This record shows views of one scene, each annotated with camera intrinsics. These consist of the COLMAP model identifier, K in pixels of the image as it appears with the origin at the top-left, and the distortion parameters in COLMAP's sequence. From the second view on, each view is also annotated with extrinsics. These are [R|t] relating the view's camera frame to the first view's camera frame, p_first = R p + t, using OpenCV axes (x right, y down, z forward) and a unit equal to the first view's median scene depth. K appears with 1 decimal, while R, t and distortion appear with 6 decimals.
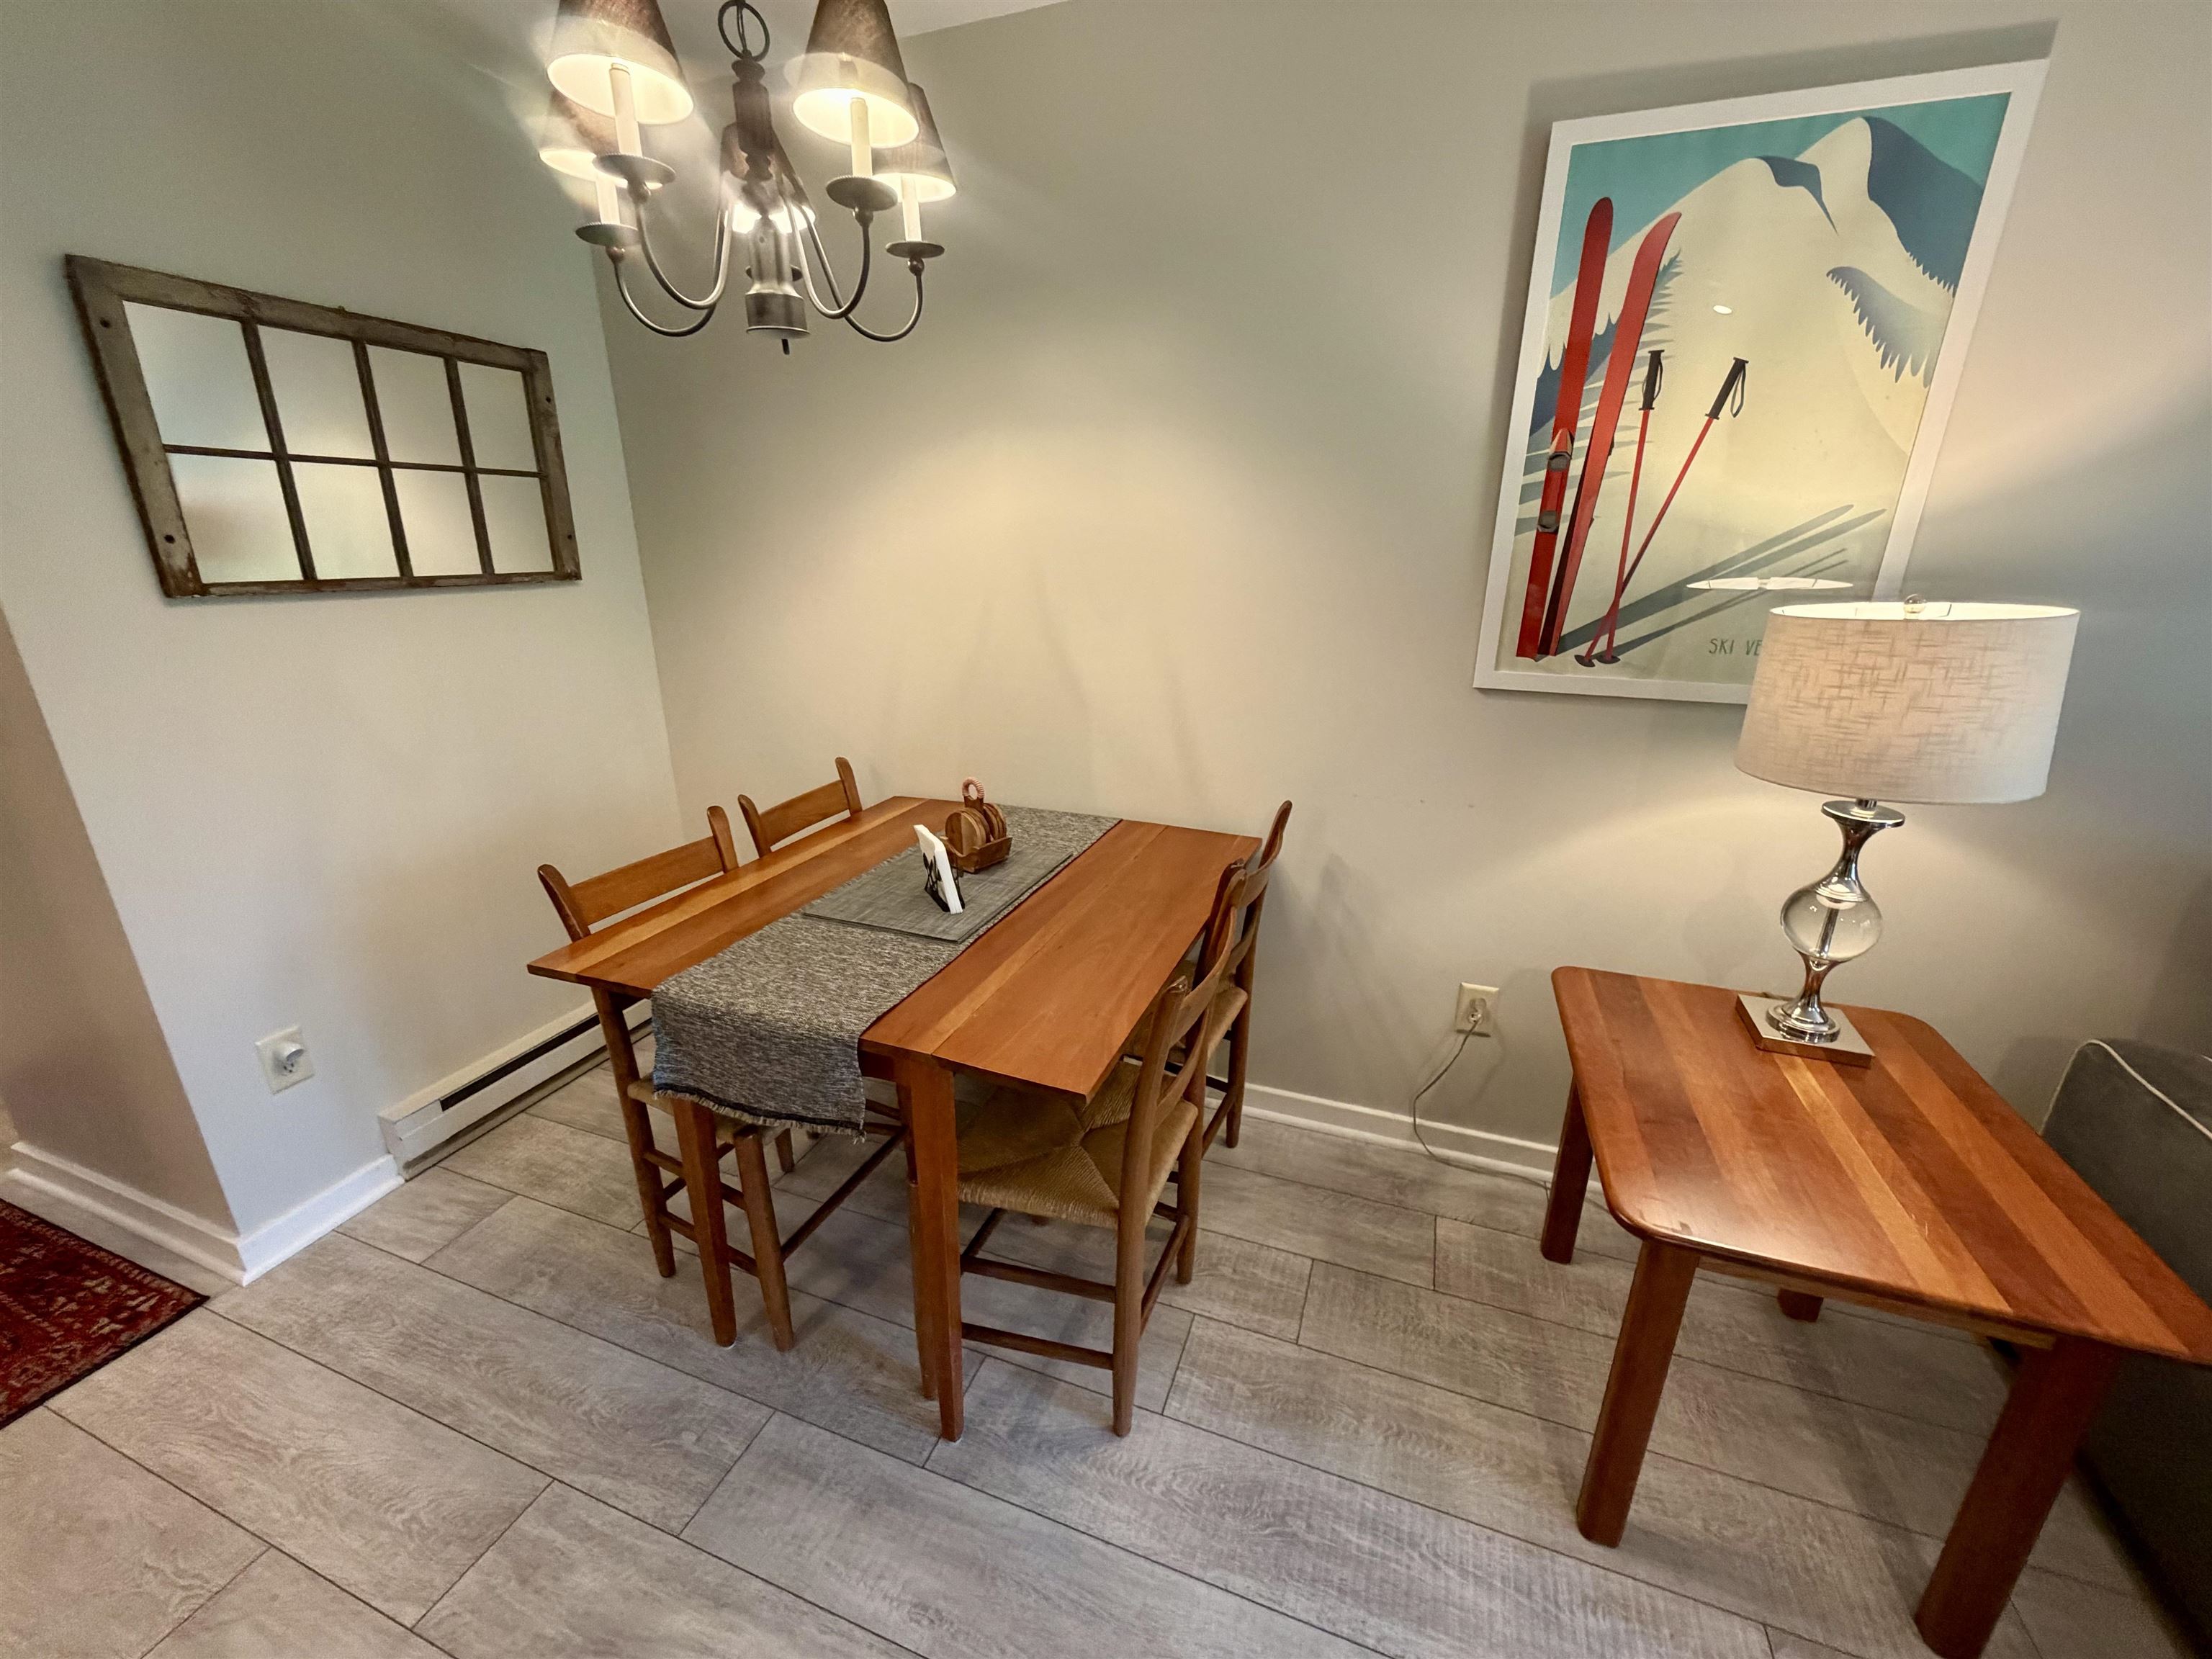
lens RADIAL K [[880.7, 0, 1108.9], [0, 880.7, 828.9], [0, 0, 1]] dist [-0.000488, 0.000271]
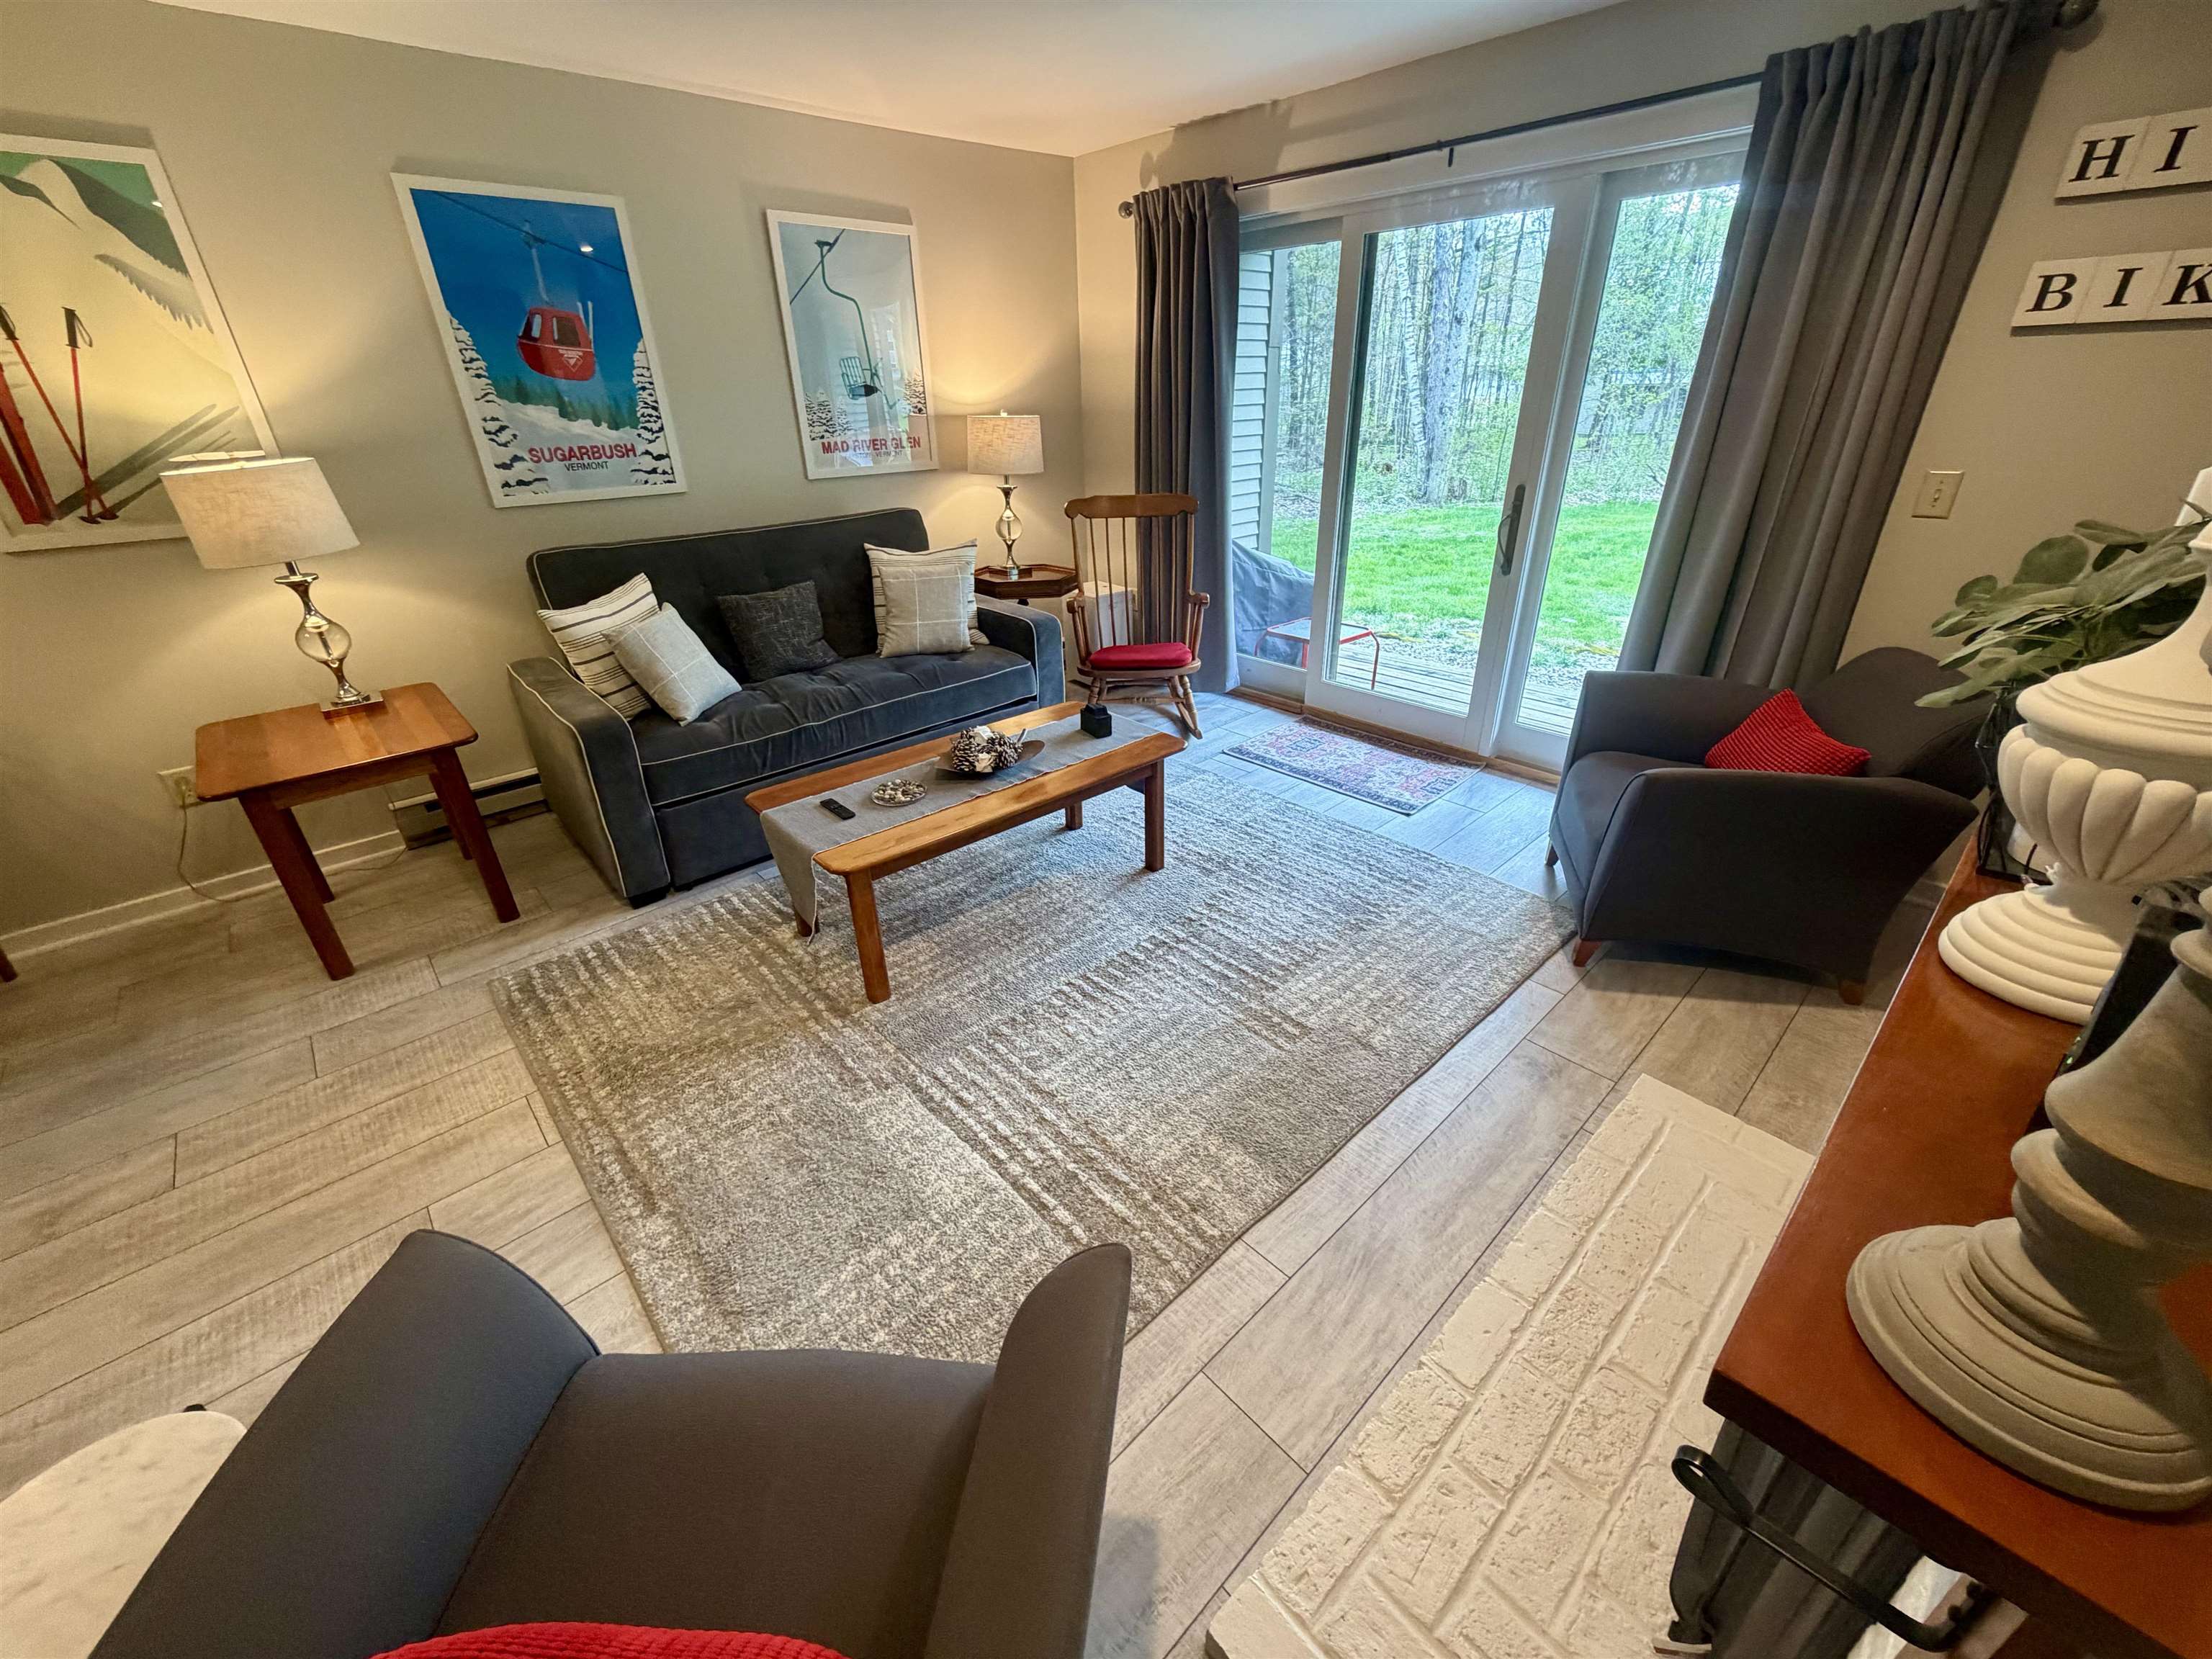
lens RADIAL K [[880.7, 0, 1108.9], [0, 880.7, 828.9], [0, 0, 1]] dist [-0.000488, 0.000271]
pose [[0.453621, -0.417744, 0.787222, -0.051846], [0.304488, 0.902825, 0.303635, 0.354022], [-0.837565, 0.101965, 0.536738, -1.180473]]
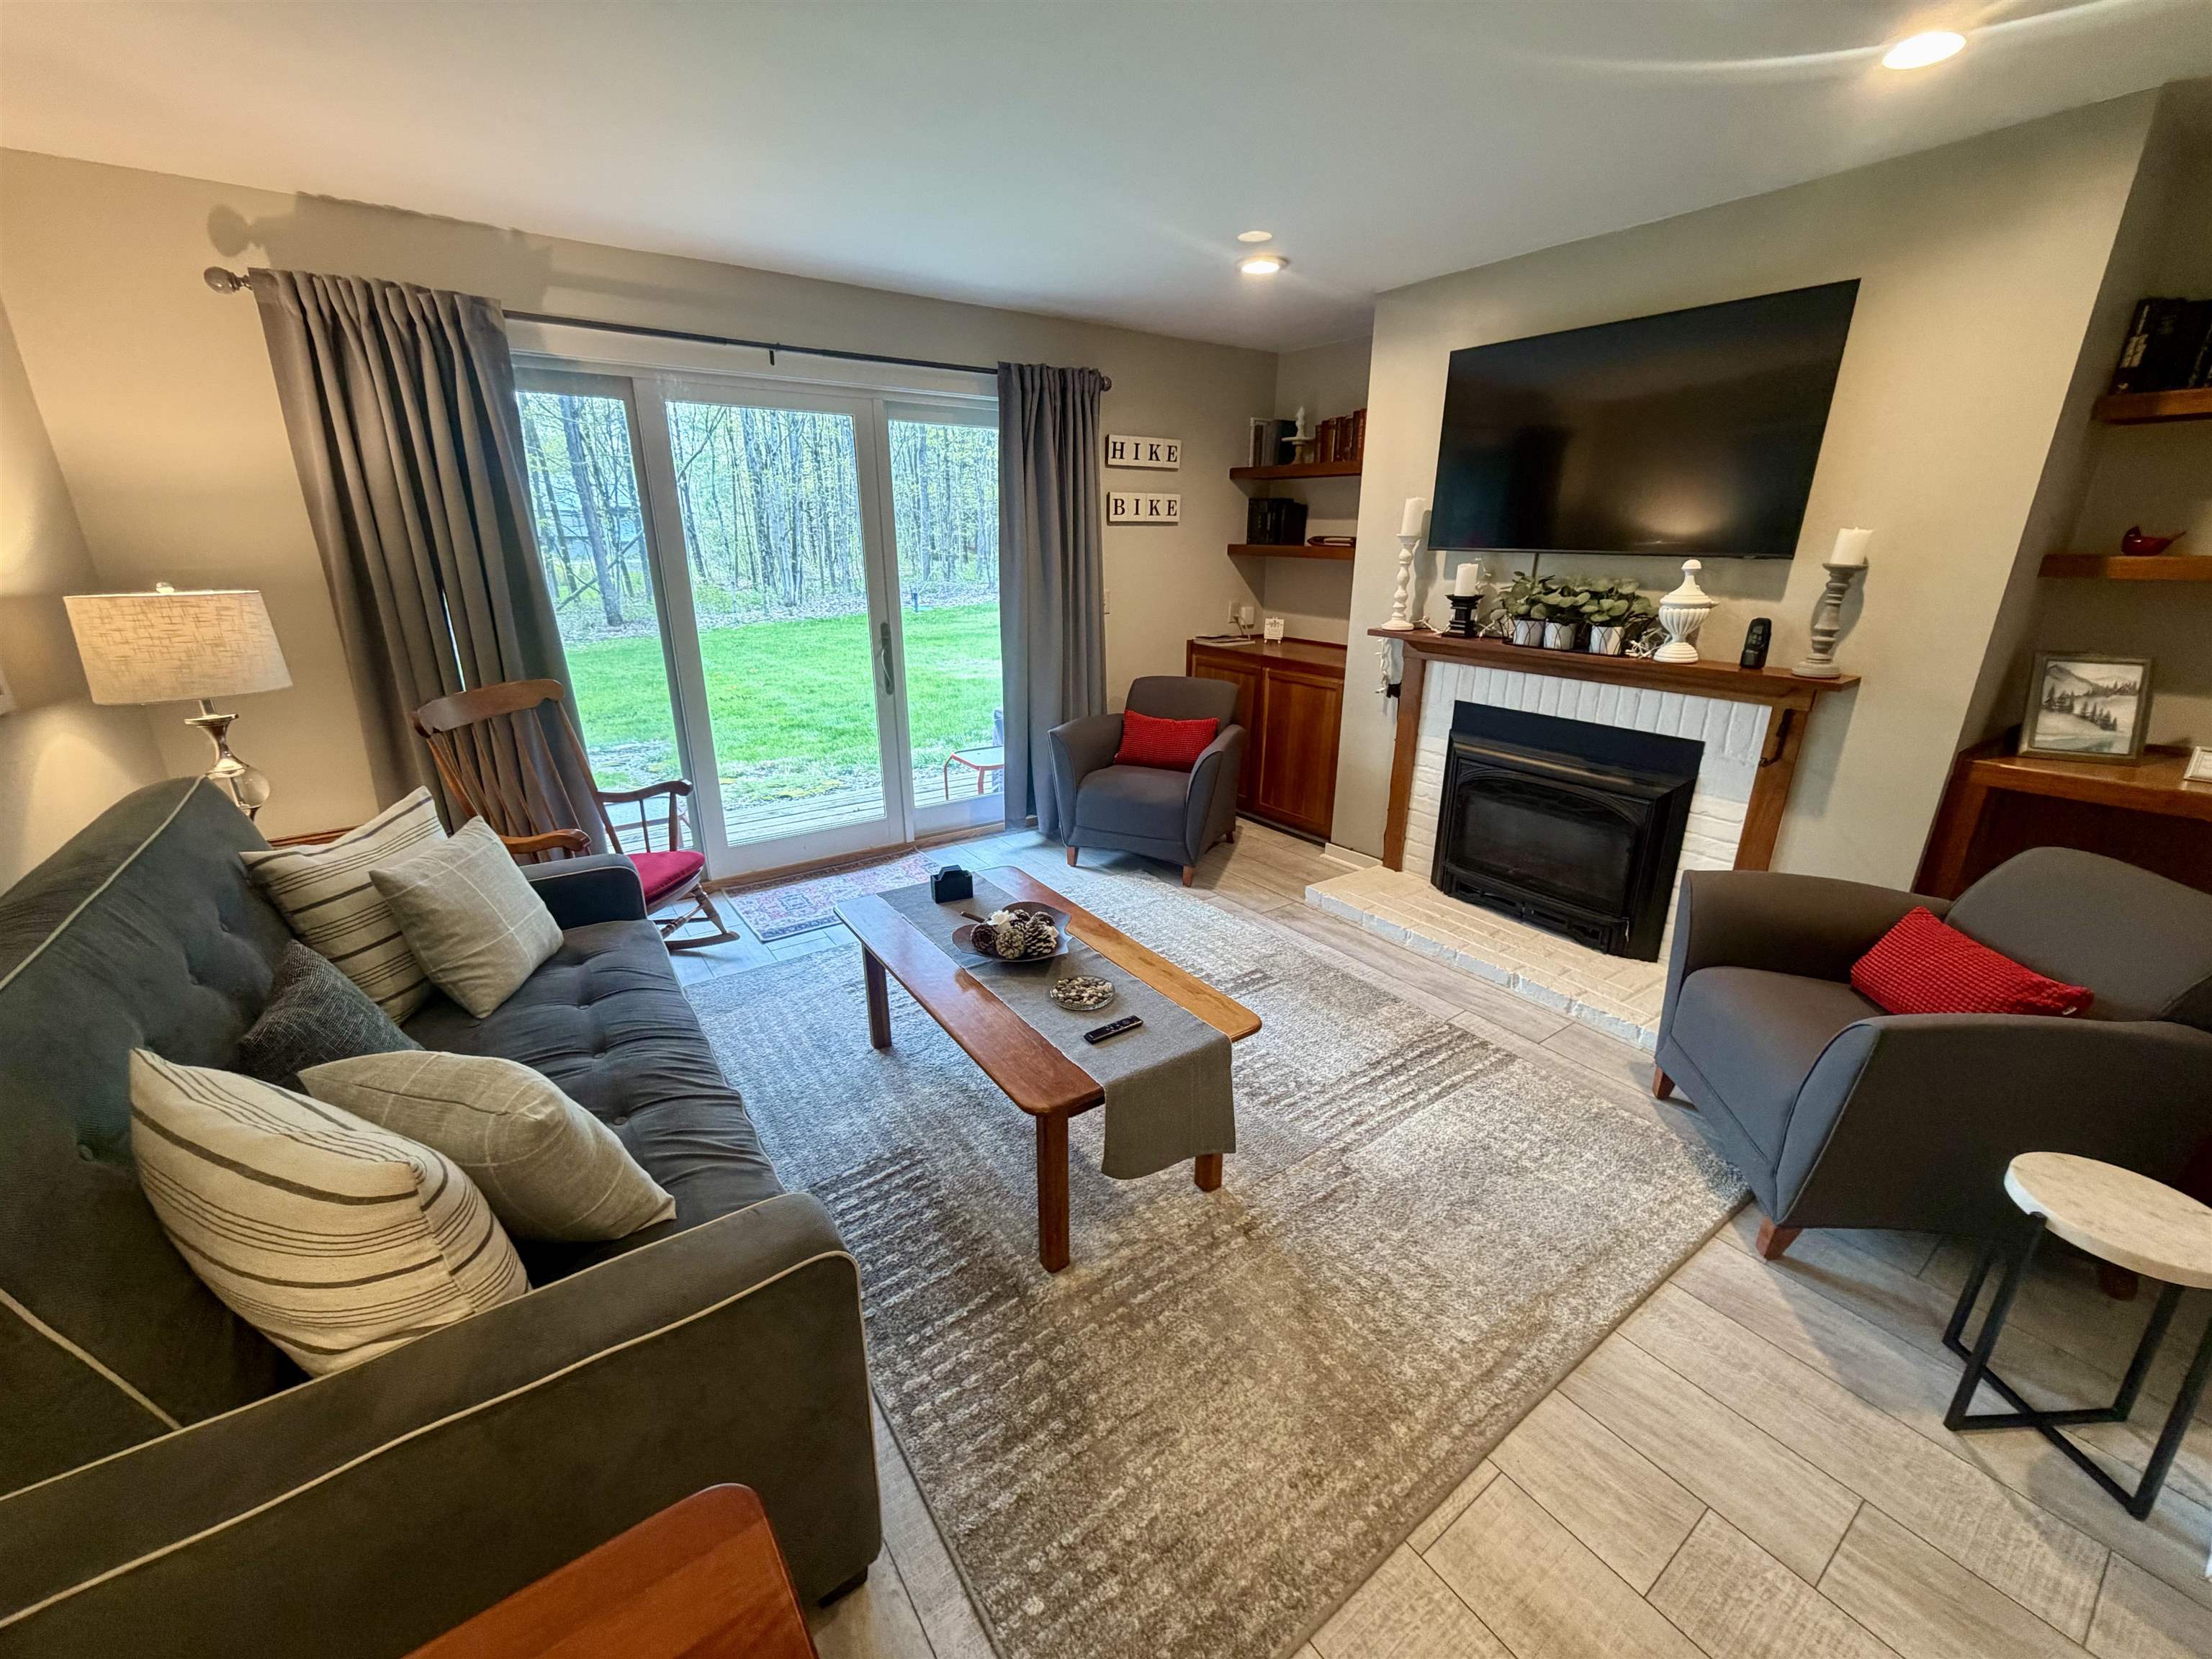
lens RADIAL K [[879.8, 0, 1109.2], [0, 879.8, 827.7], [0, 0, 1]] dist [0.000967, 0.000431]
pose [[-0.828017, -0.181246, 0.530601, 0.334606], [0.173169, 0.817388, 0.549445, -0.224982], [-0.533292, 0.546834, -0.645425, 0.565194]]
